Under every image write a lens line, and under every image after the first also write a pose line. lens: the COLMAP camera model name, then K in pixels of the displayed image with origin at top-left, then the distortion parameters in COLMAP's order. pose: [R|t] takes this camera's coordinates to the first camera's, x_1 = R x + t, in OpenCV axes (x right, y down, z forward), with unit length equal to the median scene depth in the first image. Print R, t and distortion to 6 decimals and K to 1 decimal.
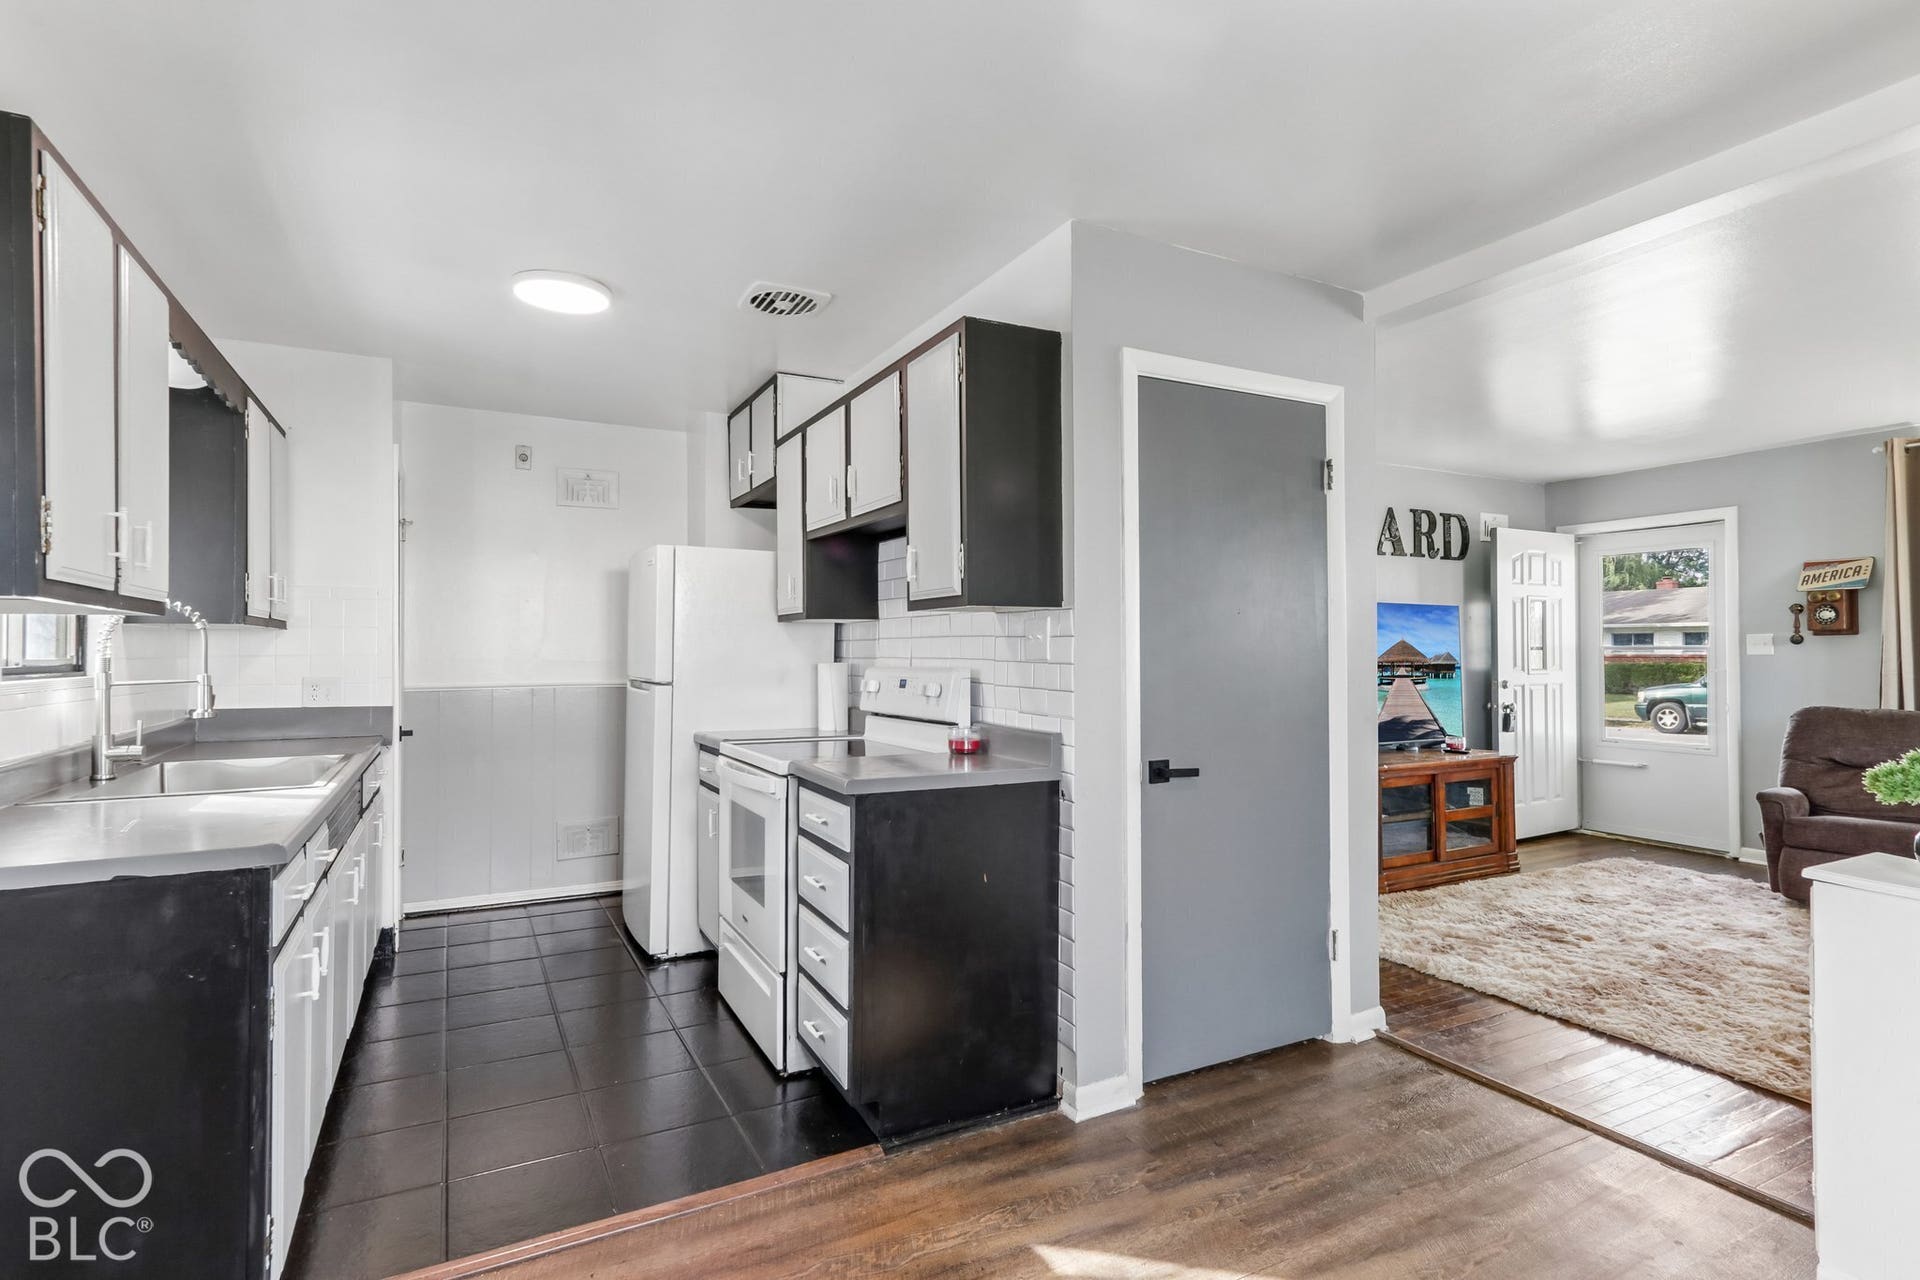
lens RADIAL K [[935.1, 0, 952.0], [0, 935.1, 638.0], [0, 0, 1]] dist [0.004200, 0.000949]
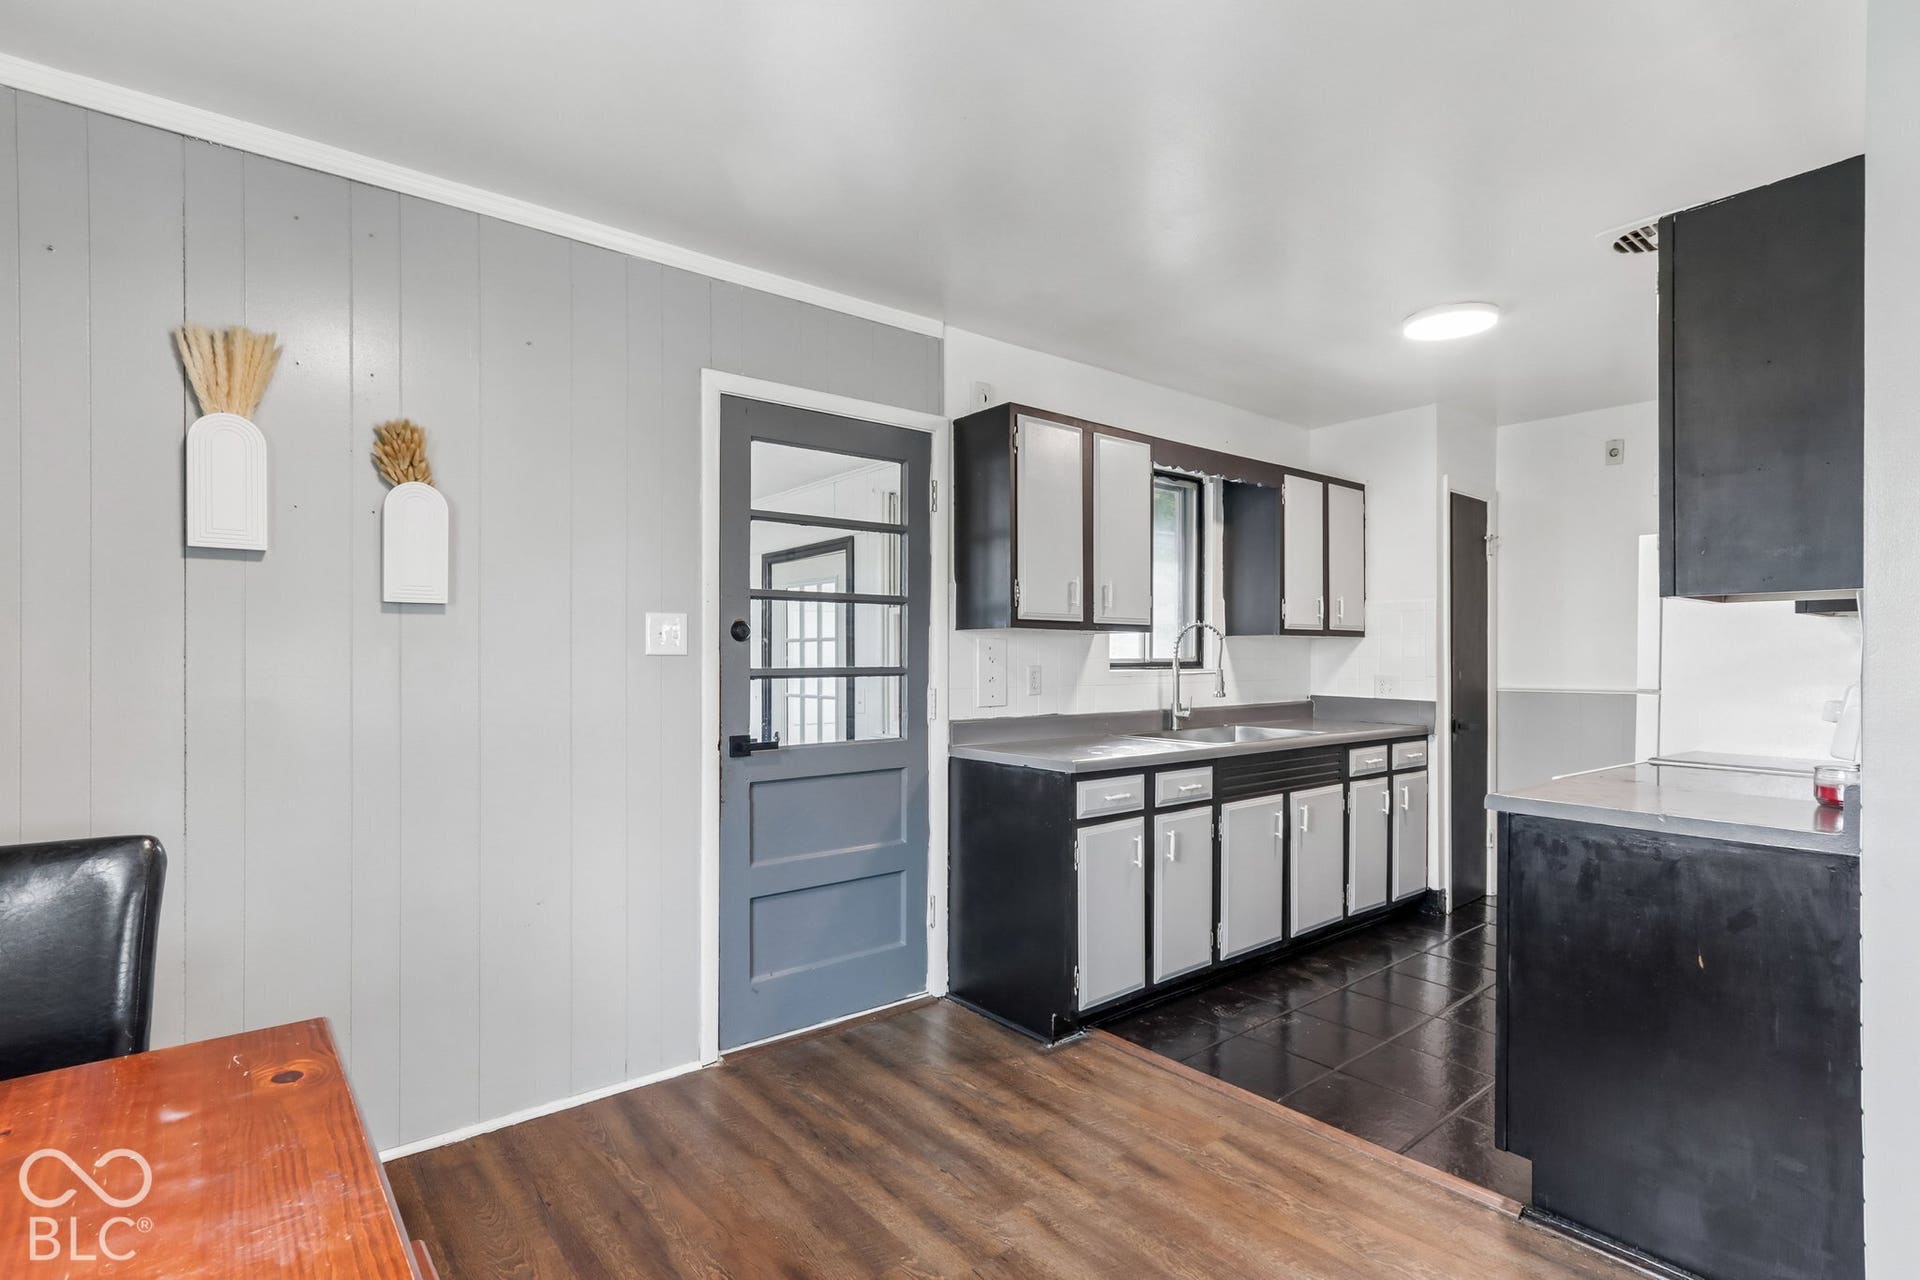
lens RADIAL K [[931.2, 0, 957.5], [0, 931.2, 659.2], [0, 0, 1]] dist [0.006527, 0.001624]
pose [[0.203590, 0.007591, -0.979027, 0.436197], [0.010767, 0.999892, 0.009991, 0.001673], [0.978997, -0.012575, 0.203486, 0.186507]]
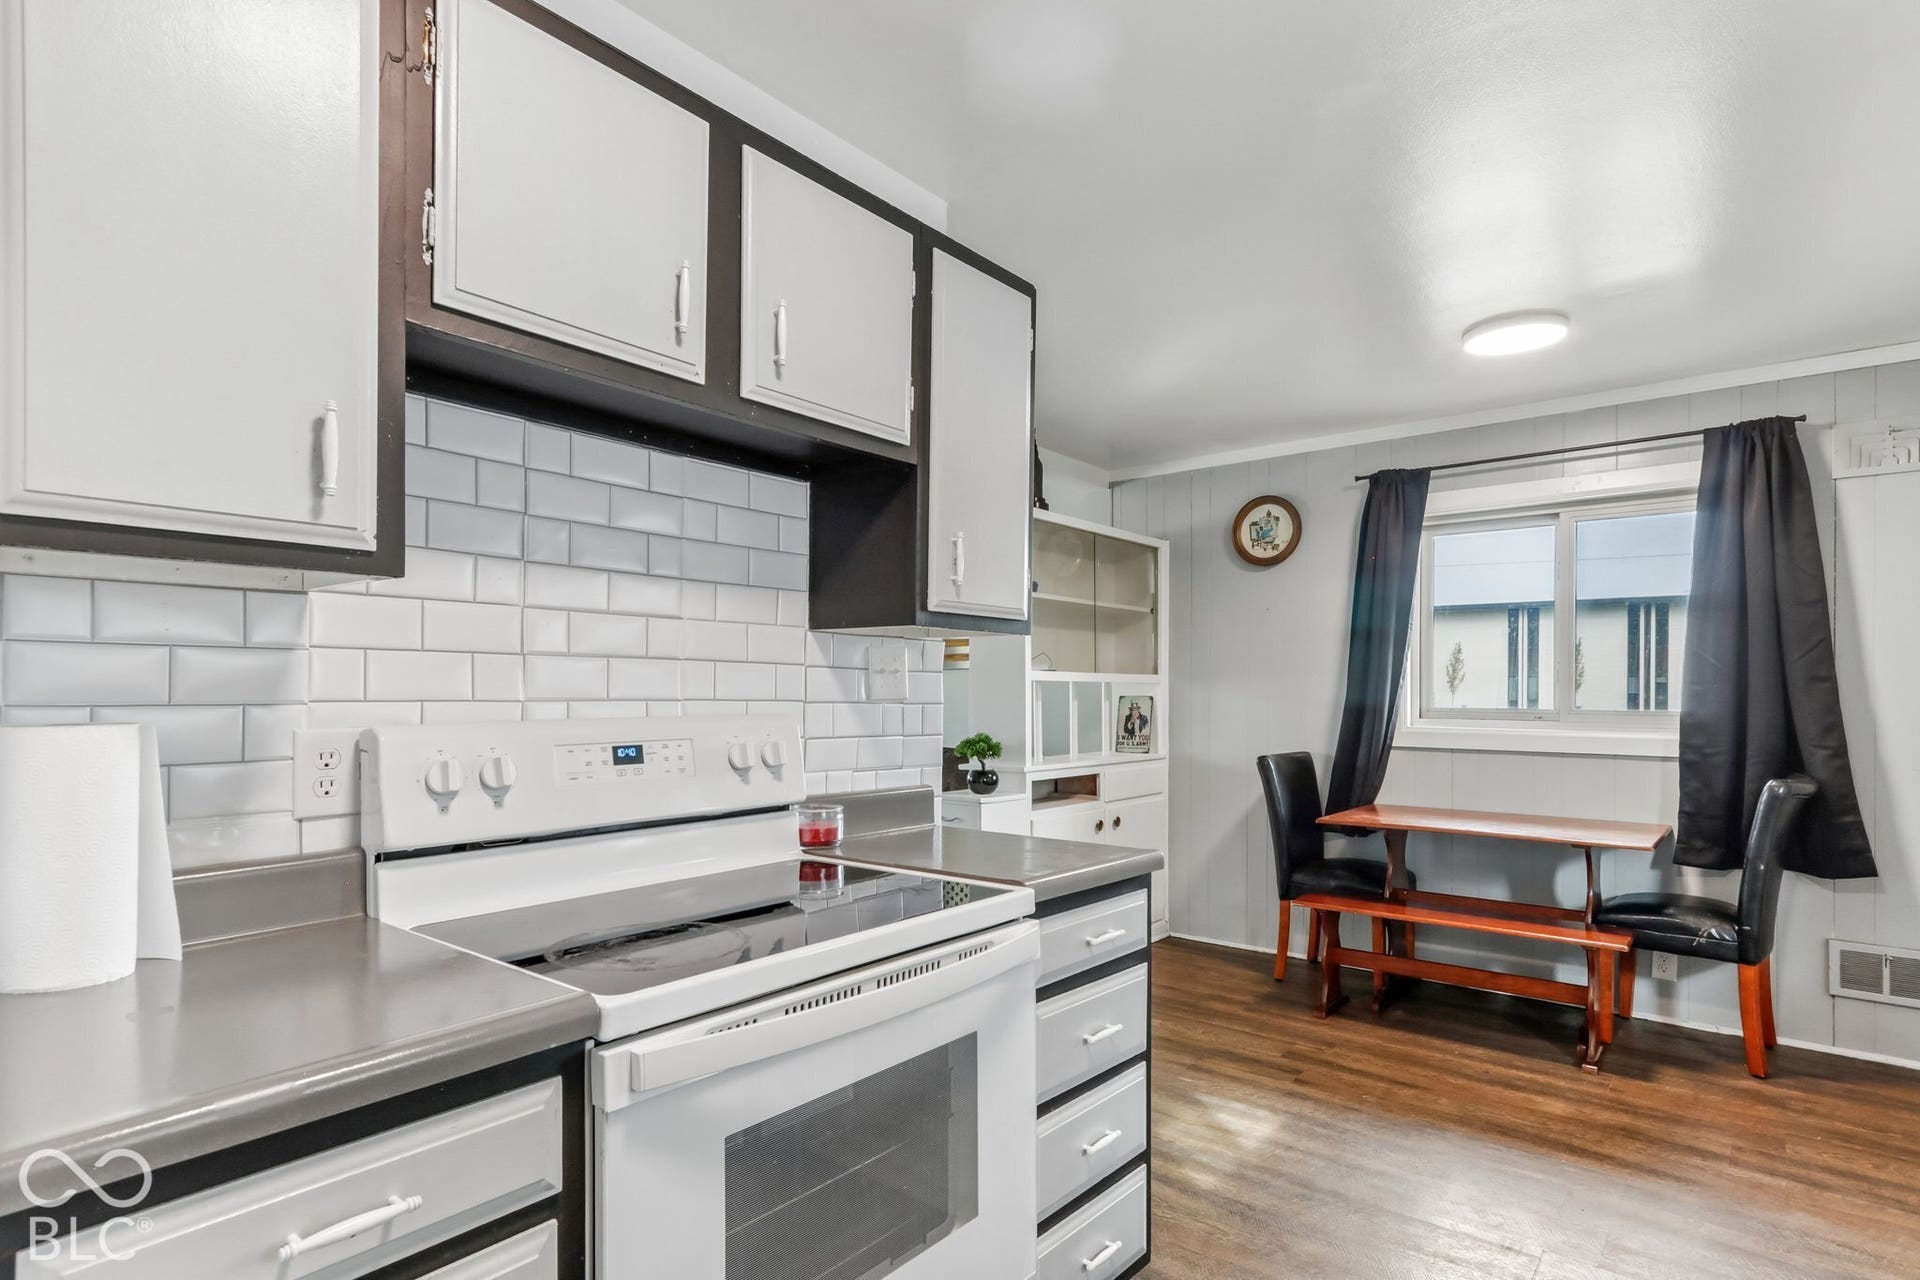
lens RADIAL K [[995.4, 0, 962.5], [0, 995.4, 687.7], [0, 0, 1]] dist [0.006745, 0.002026]
pose [[-0.400294, 0.003231, 0.916381, -0.523973], [-0.018343, 0.999765, -0.011538, 0.016261], [-0.916203, -0.021427, -0.400141, 0.949812]]
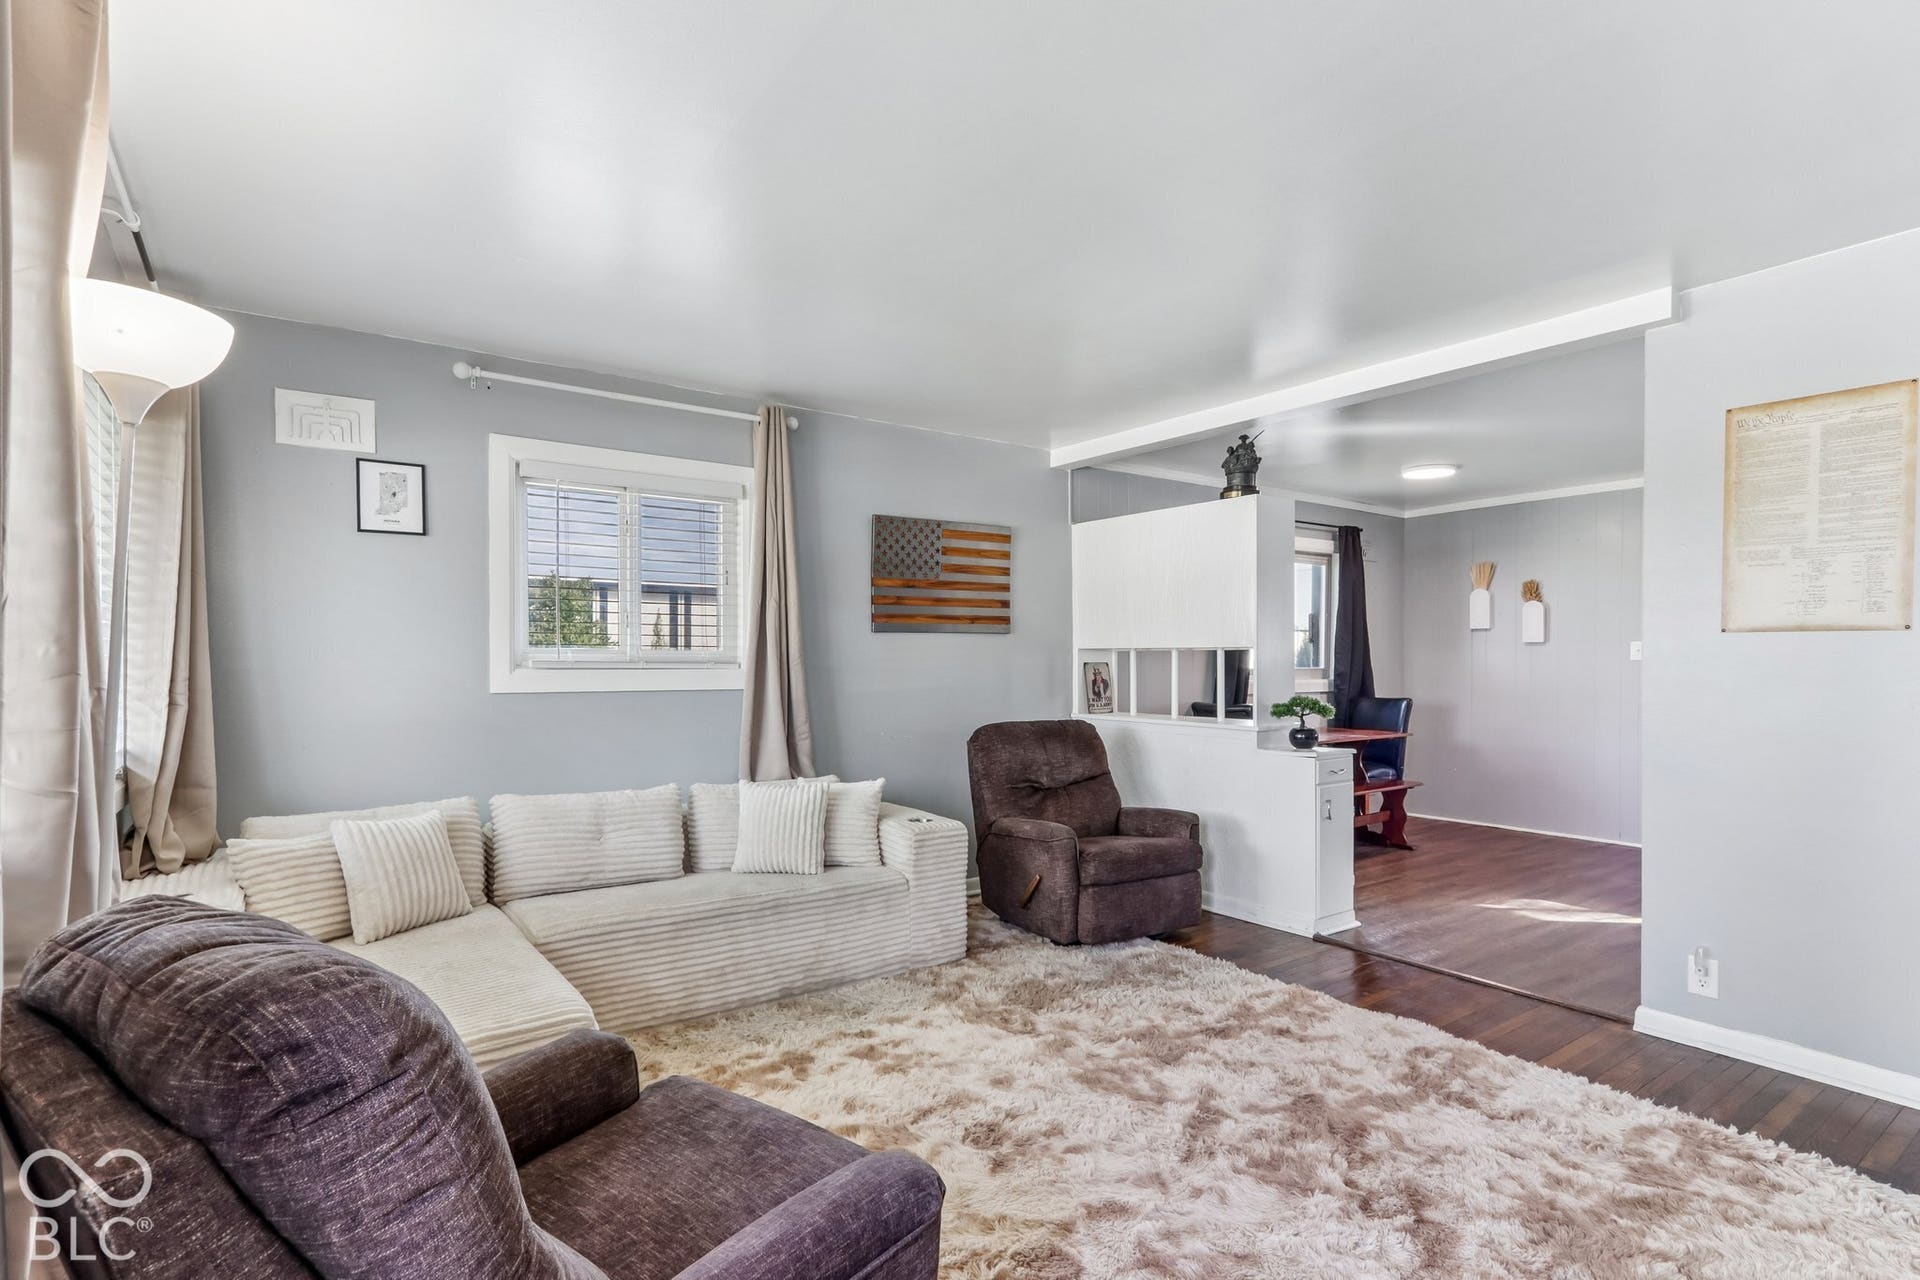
lens RADIAL K [[946.2, 0, 956.2], [0, 946.2, 665.4], [0, 0, 1]] dist [-0.001678, 0.000163]
pose [[-0.988824, 0.001178, -0.149085, 1.134098], [0.002824, 0.999937, -0.010828, 0.027769], [0.149063, -0.011128, -0.988765, 1.615173]]
